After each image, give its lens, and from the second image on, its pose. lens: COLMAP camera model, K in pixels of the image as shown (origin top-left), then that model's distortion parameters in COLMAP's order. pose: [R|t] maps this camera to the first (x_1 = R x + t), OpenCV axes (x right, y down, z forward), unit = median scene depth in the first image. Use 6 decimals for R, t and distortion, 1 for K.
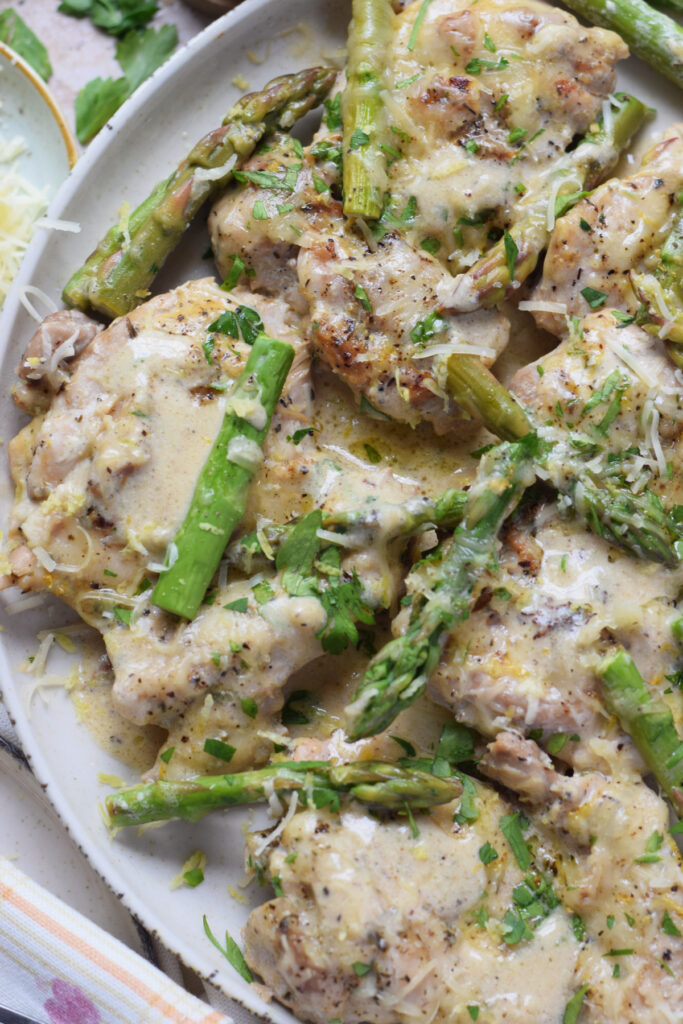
lens RADIAL K [[2370.2, 0, 341.5], [0, 2370.2, 512.0], [0, 0, 1]] dist [-0.032747, -1.099457]
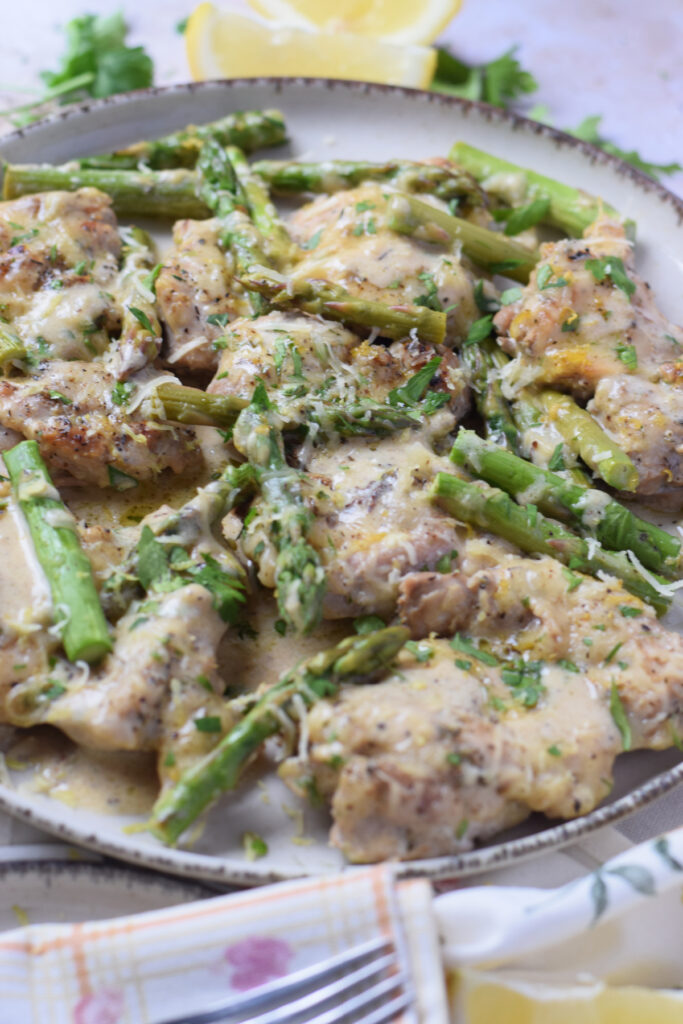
lens RADIAL K [[2370.2, 0, 341.5], [0, 2370.2, 512.0], [0, 0, 1]] dist [-0.032747, -1.099457]
pose [[0.753066, -0.415176, 0.510412, -0.495169], [0.616611, 0.715976, -0.327368, 0.406447], [-0.229528, 0.561255, 0.795179, 0.103573]]
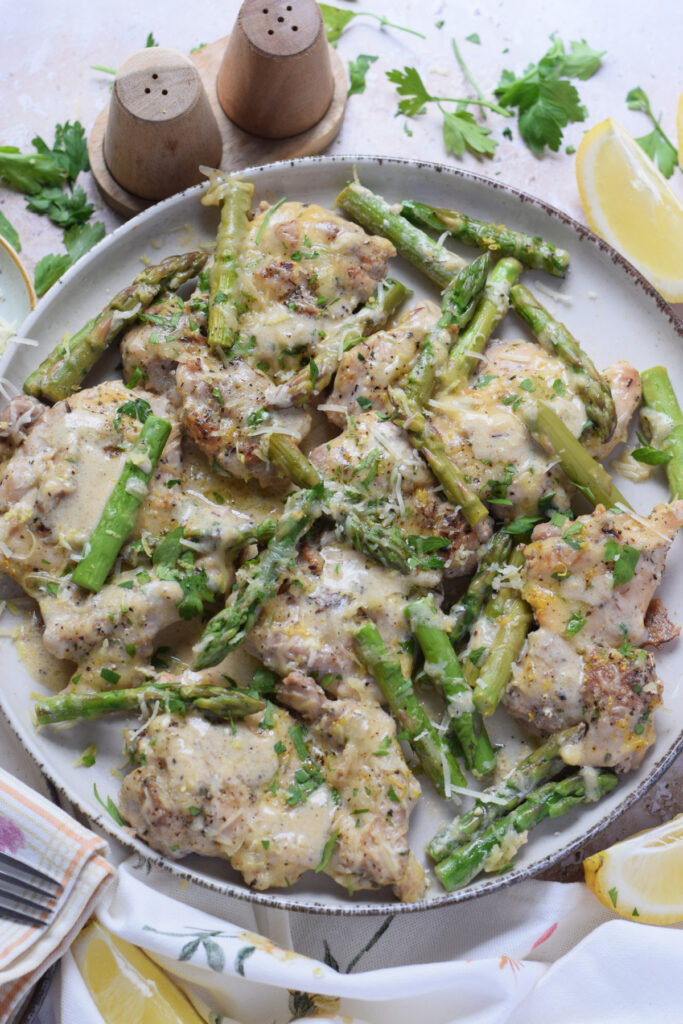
lens RADIAL K [[2317.1, 0, 341.5], [0, 2317.1, 512.0], [0, 0, 1]] dist [-0.190943, -0.254484]
pose [[0.996829, 0.052117, 0.060127, 0.002742], [-0.045140, 0.992676, -0.112057, 0.154816], [-0.065527, 0.108987, 0.991881, -0.517176]]
